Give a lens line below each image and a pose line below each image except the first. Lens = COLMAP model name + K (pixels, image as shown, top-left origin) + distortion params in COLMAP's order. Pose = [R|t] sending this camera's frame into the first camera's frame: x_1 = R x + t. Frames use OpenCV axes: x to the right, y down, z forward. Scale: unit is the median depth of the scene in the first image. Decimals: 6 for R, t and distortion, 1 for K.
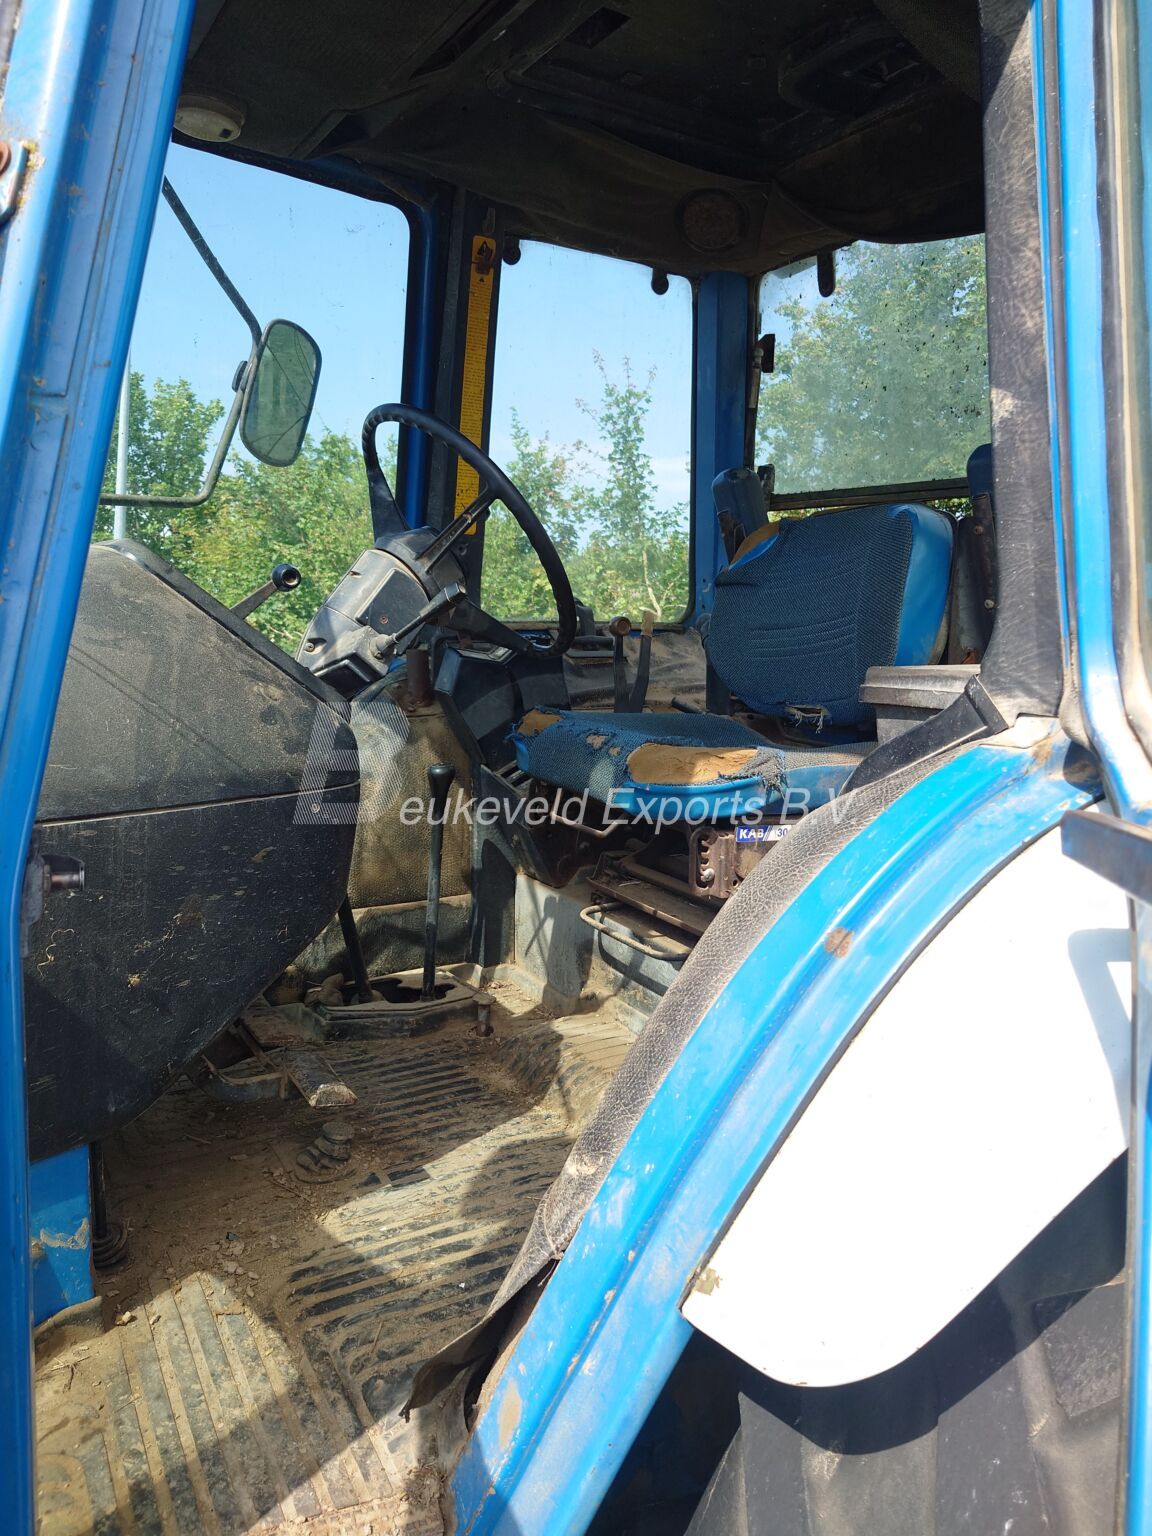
lens RADIAL K [[1132.0, 0, 576.0], [0, 1132.0, 768.0], [0, 0, 1]] dist [-0.001931, -0.001888]
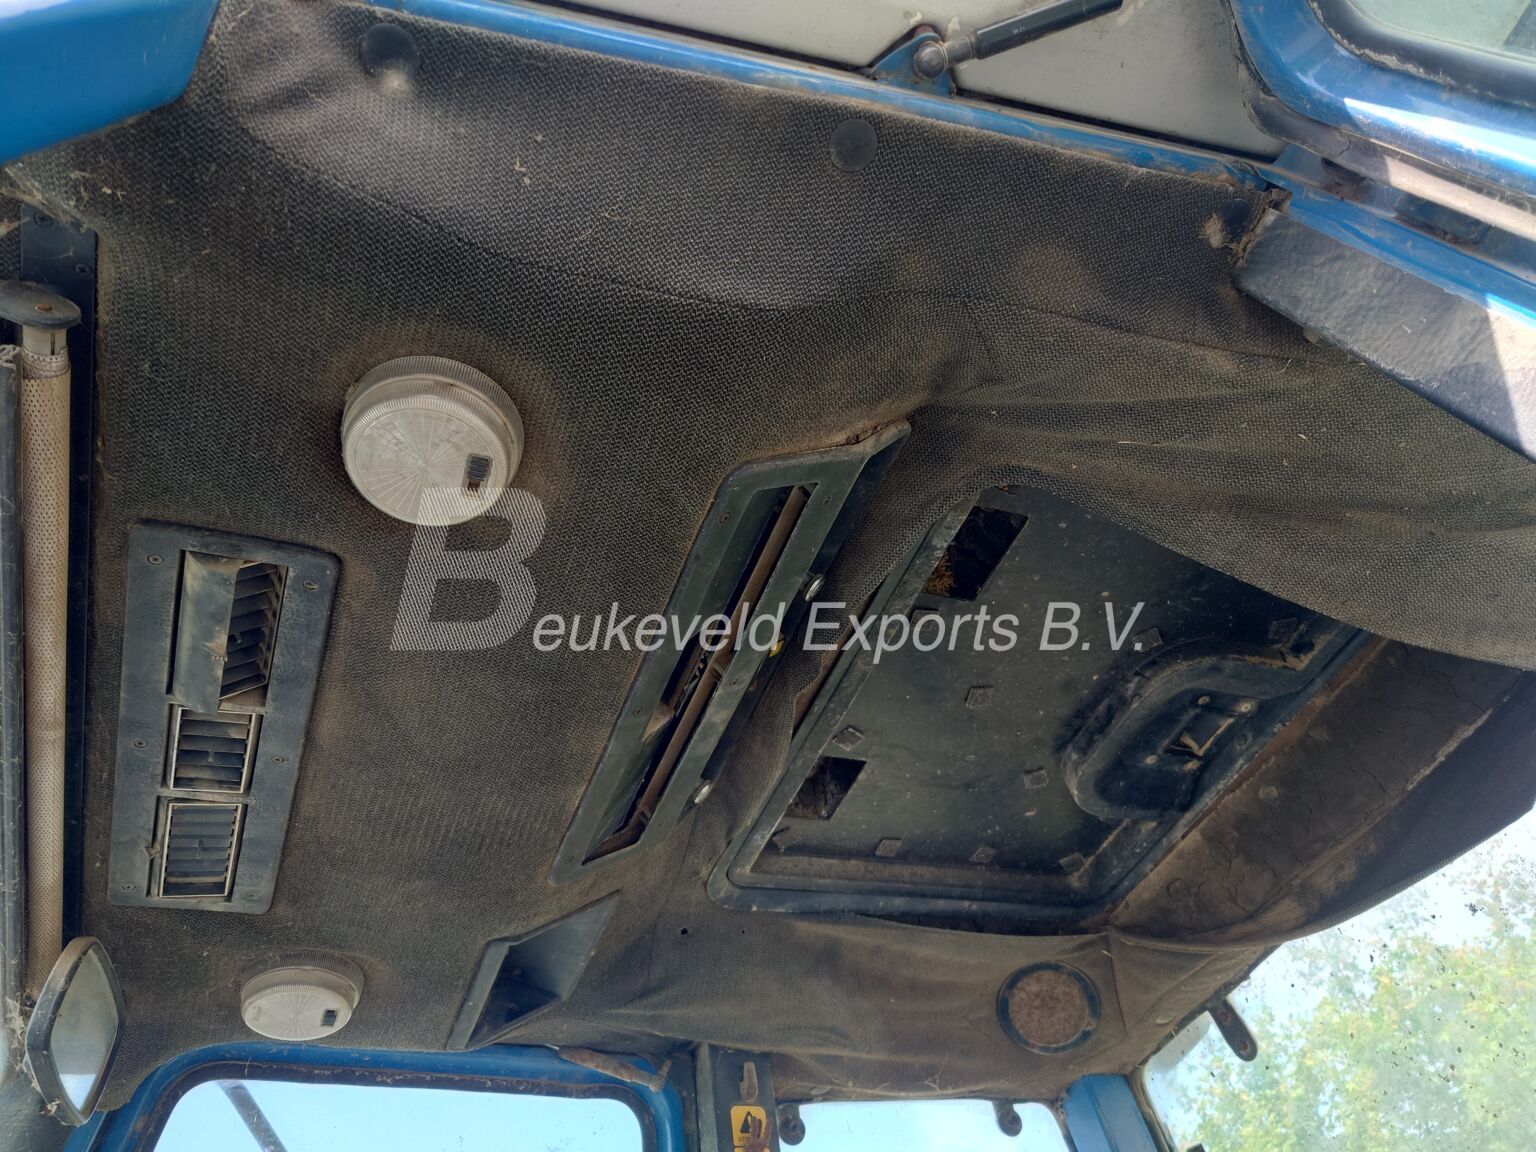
lens RADIAL K [[1132.0, 0, 768.0], [0, 1132.0, 576.0], [0, 0, 1]] dist [-0.001931, -0.001888]
pose [[0.964383, -0.259085, 0.053298, -0.022582], [0.192471, 0.549123, -0.813277, -0.088829], [0.181441, 0.794568, 0.579431, 0.361724]]
